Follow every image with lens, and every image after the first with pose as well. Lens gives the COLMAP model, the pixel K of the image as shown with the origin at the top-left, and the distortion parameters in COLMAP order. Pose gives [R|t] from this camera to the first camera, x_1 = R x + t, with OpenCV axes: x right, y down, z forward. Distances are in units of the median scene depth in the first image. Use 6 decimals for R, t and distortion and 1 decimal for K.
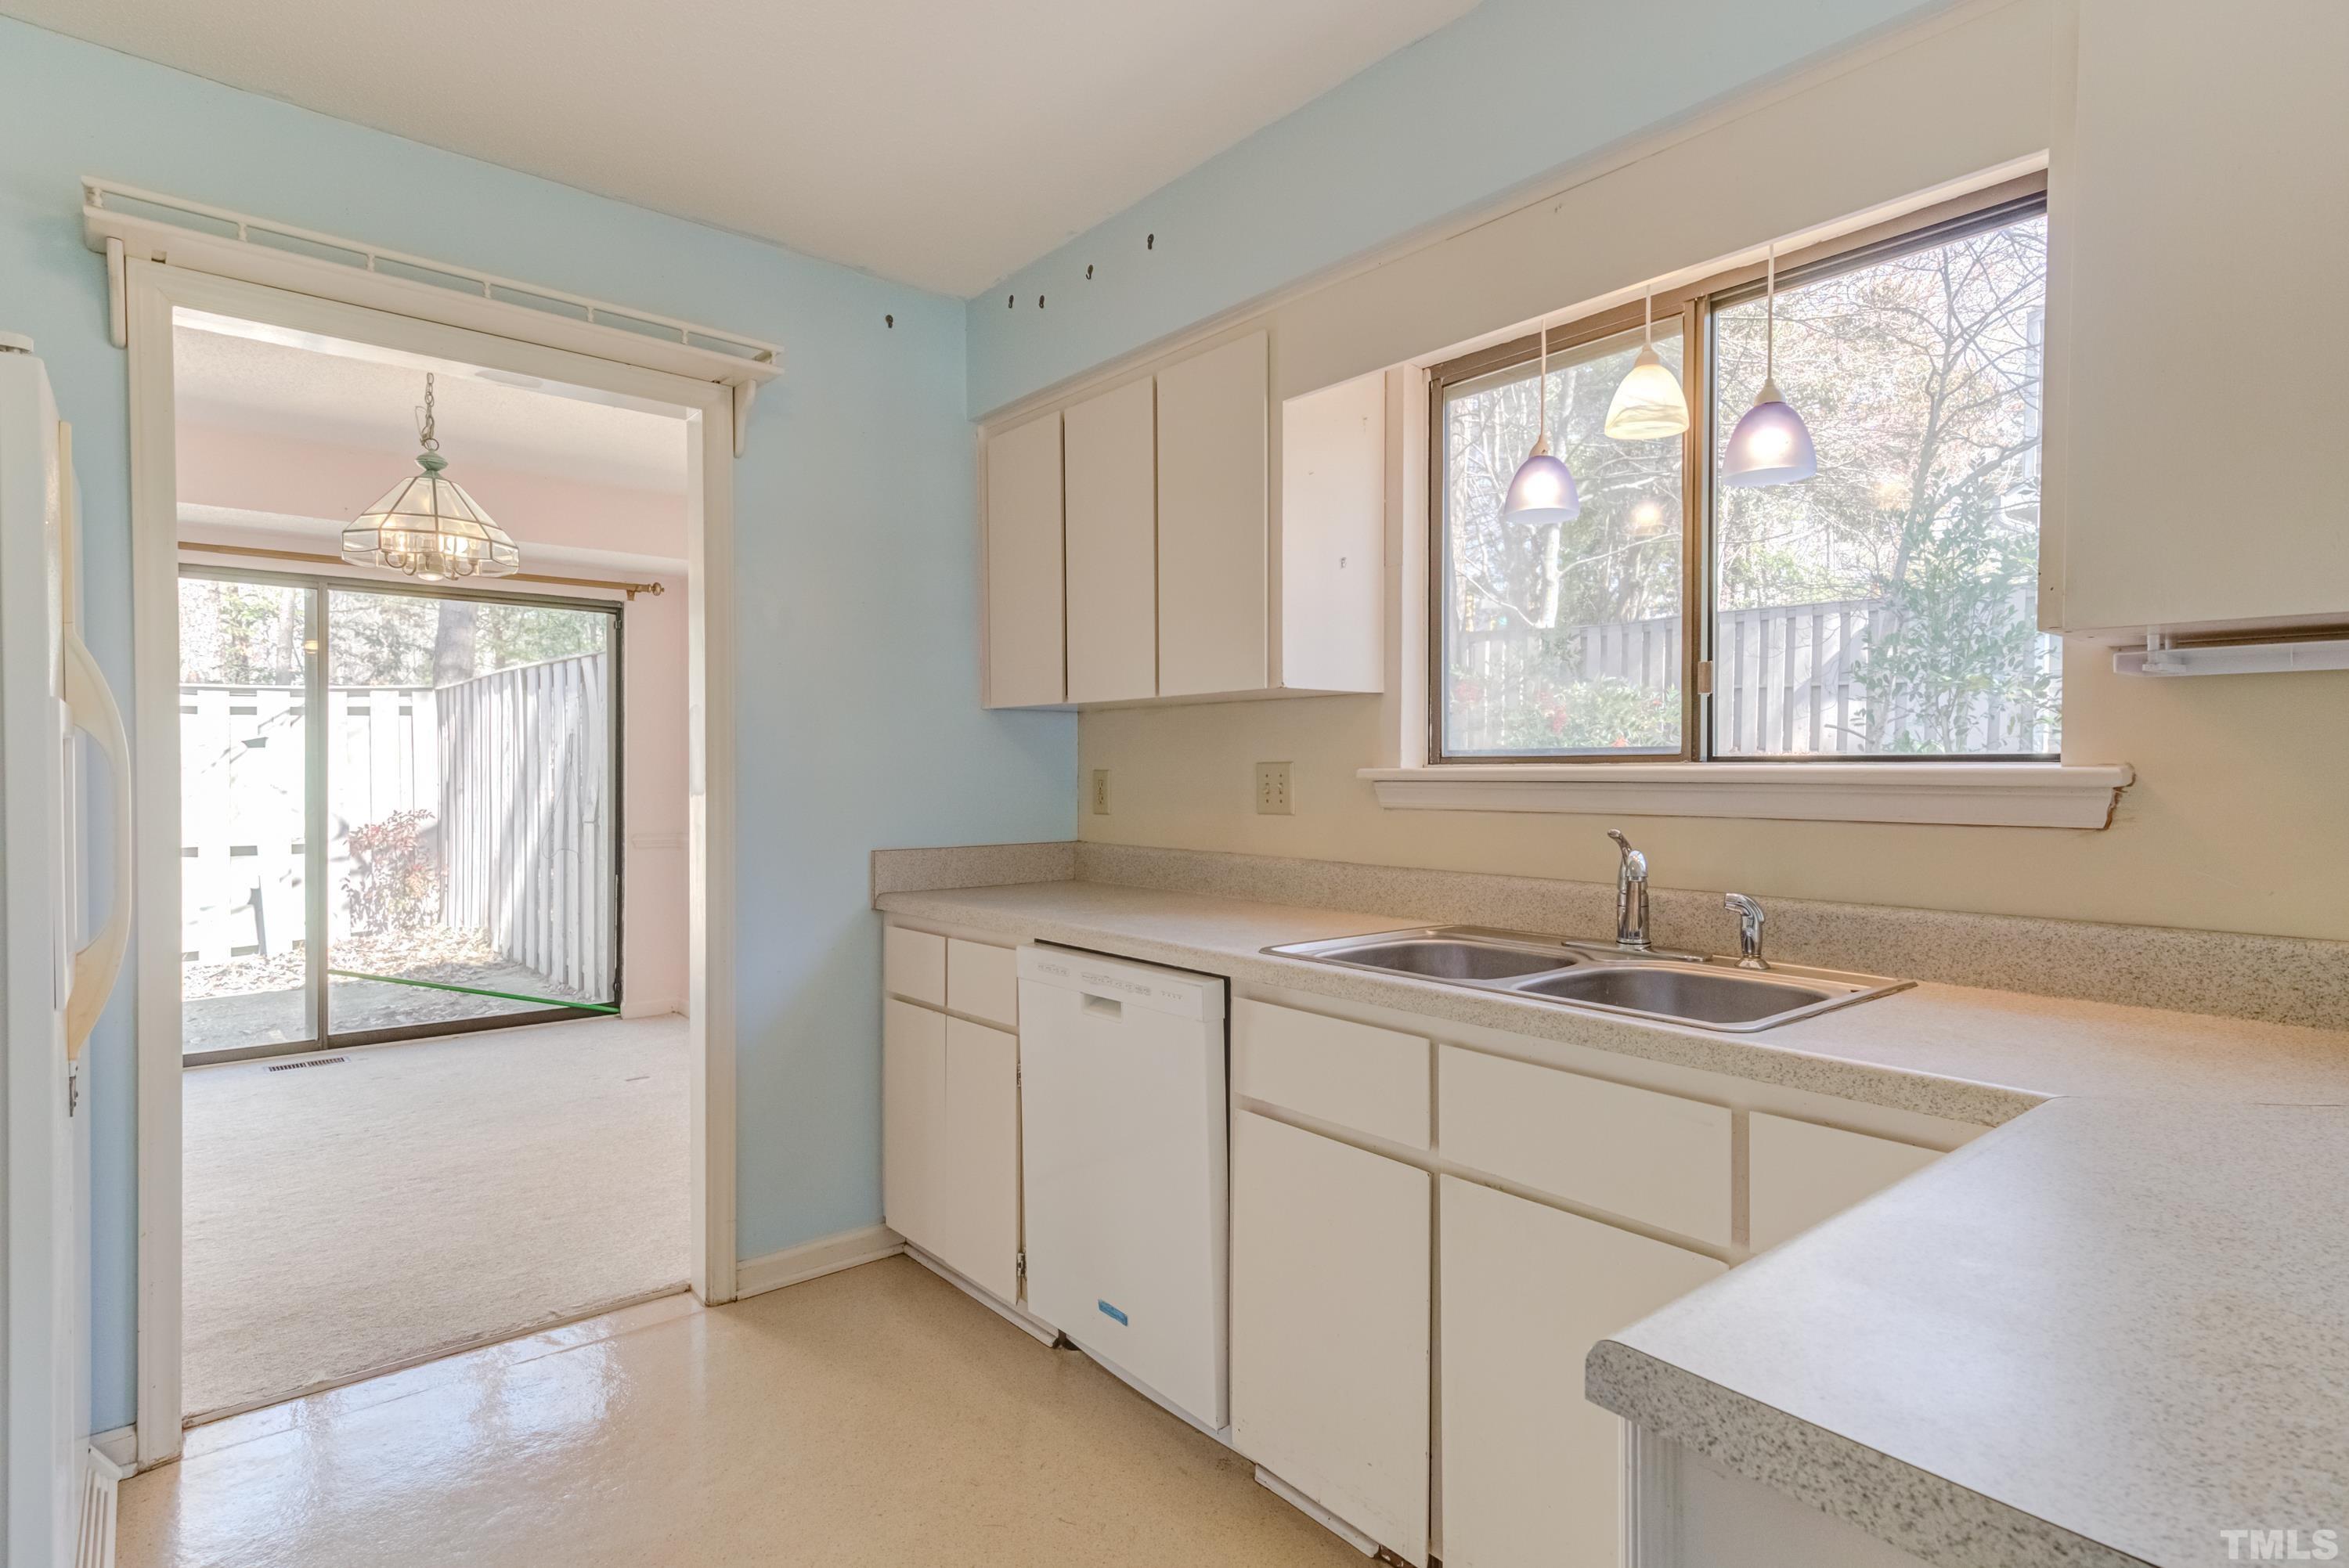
lens RADIAL K [[1206.9, 0, 1176.2], [0, 1206.9, 795.0], [0, 0, 1]] dist [0.003518, -0.000982]
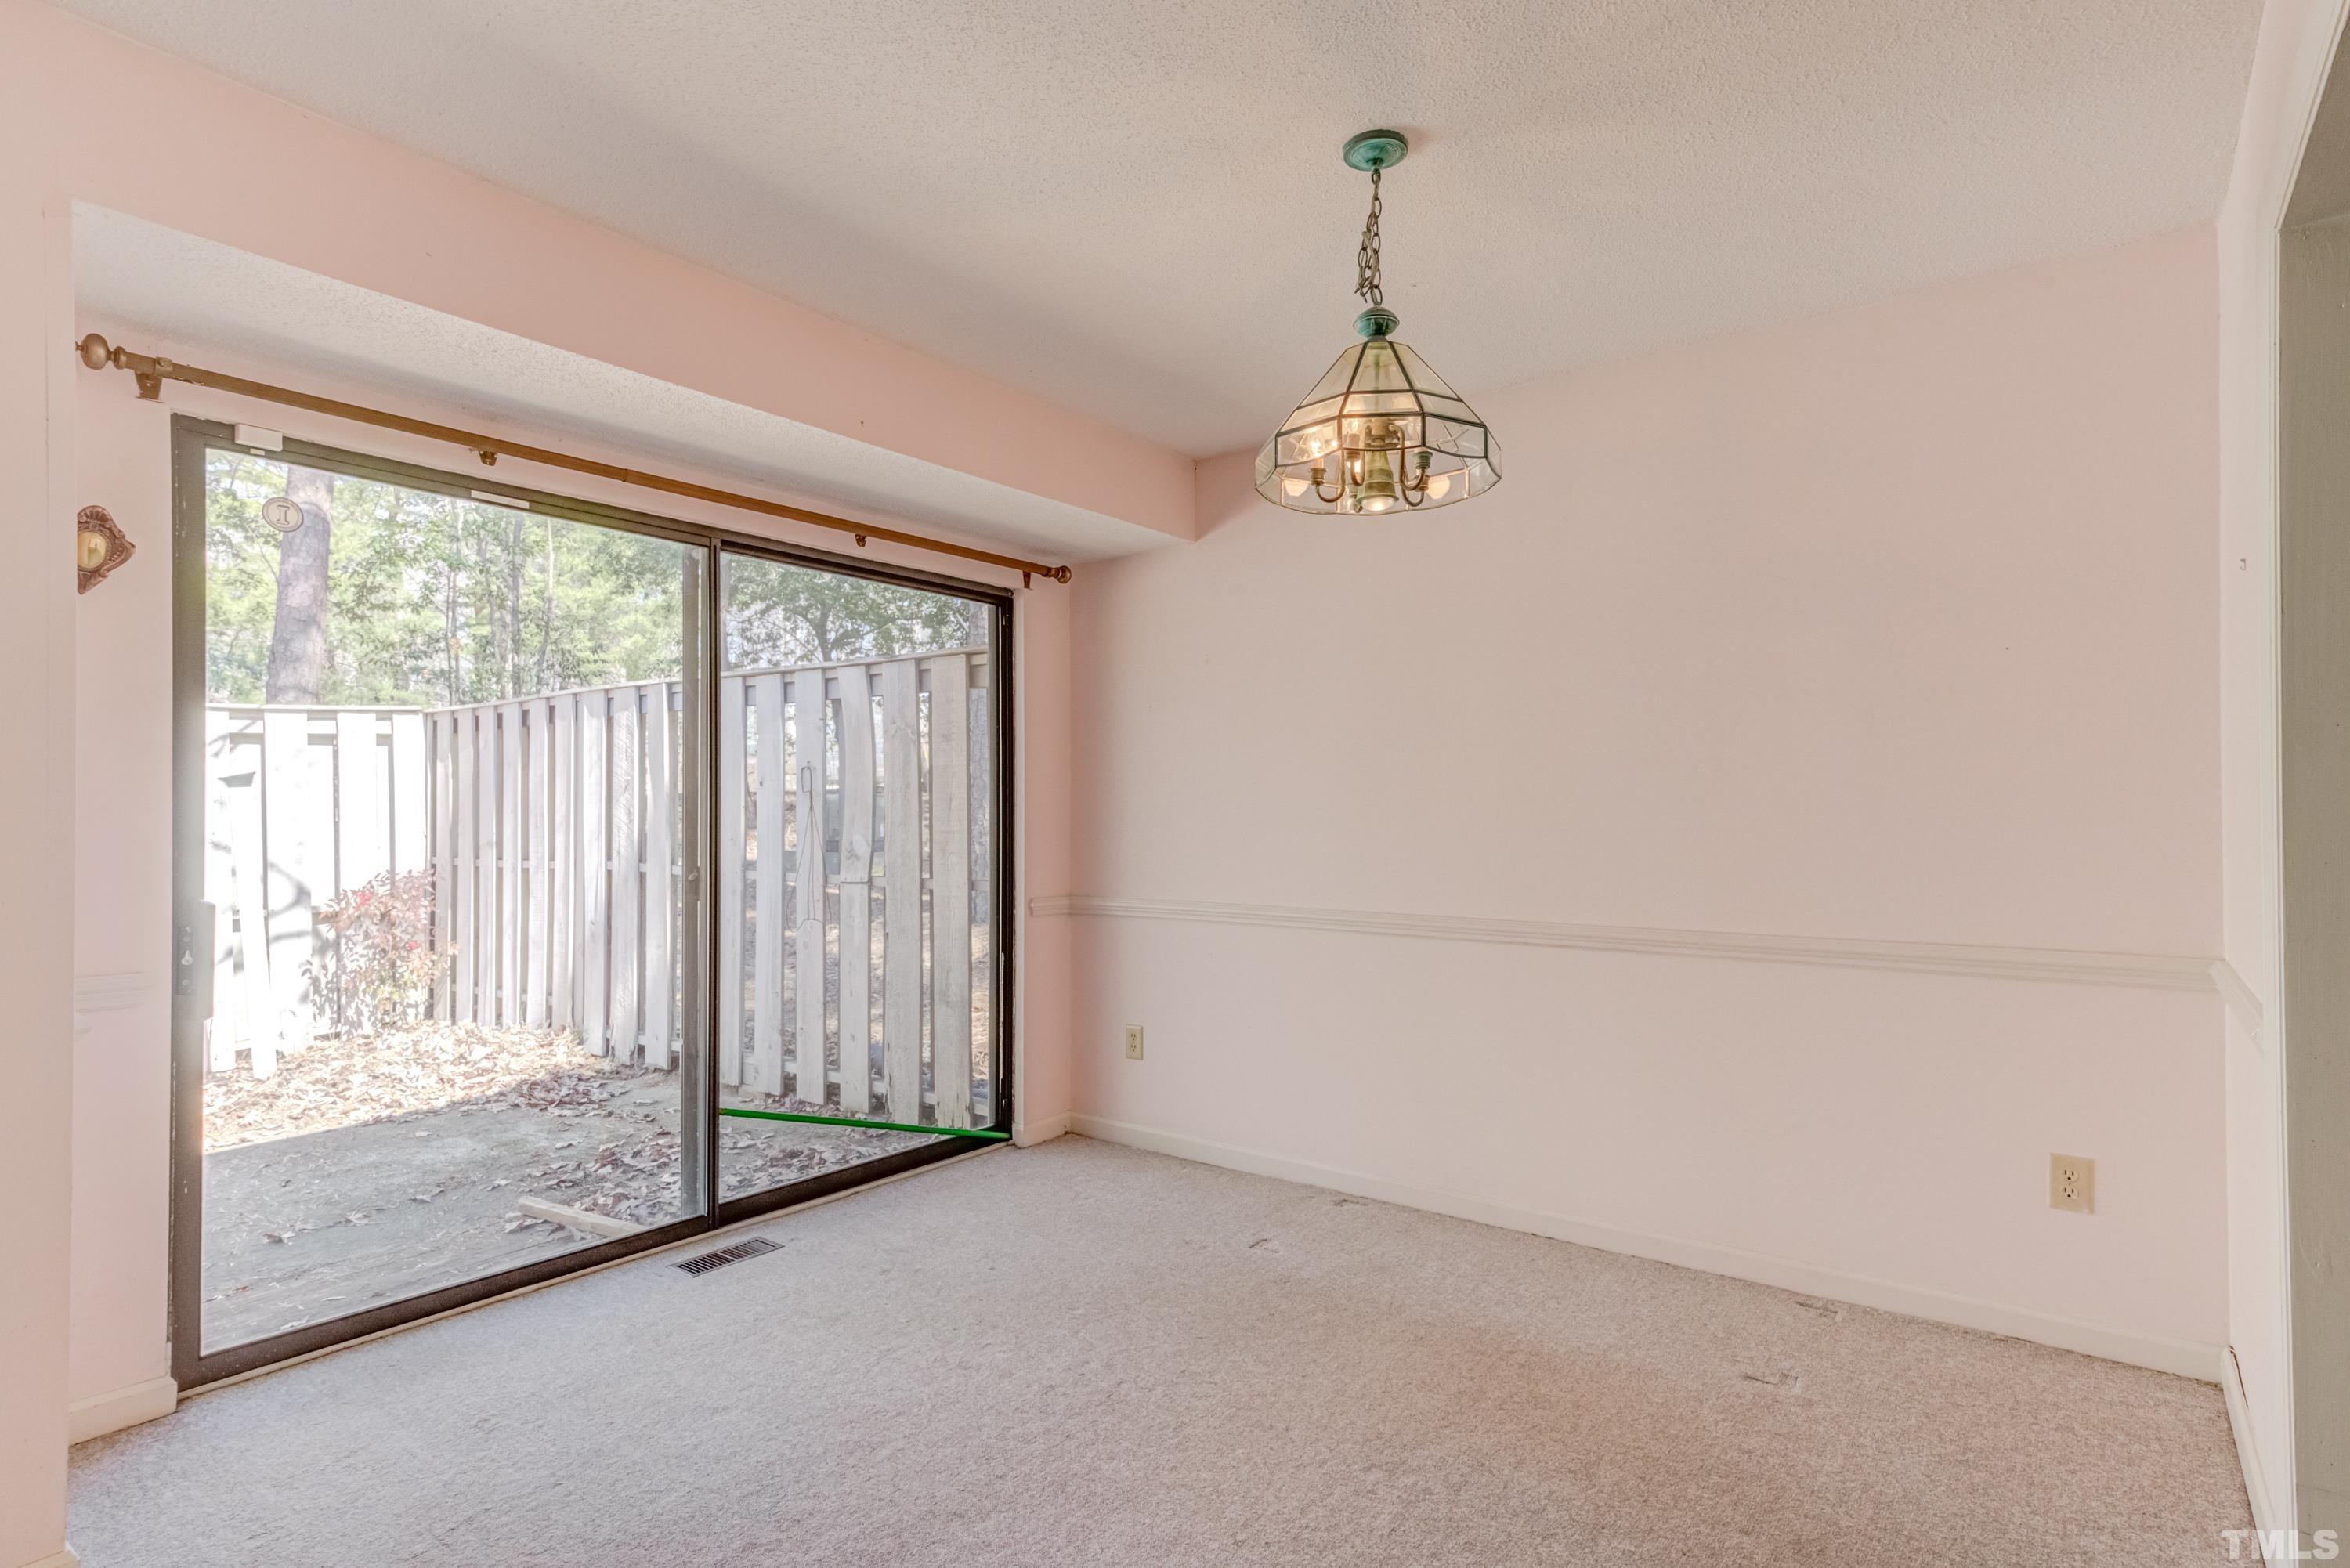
lens RADIAL K [[1207.4, 0, 1176.7], [0, 1207.4, 795.0], [0, 0, 1]] dist [0.003518, -0.000982]
pose [[0.979015, 0.000287, 0.203786, -0.510704], [0.007725, 0.999228, -0.038517, -0.001283], [-0.203639, 0.039283, 0.978258, 0.244684]]
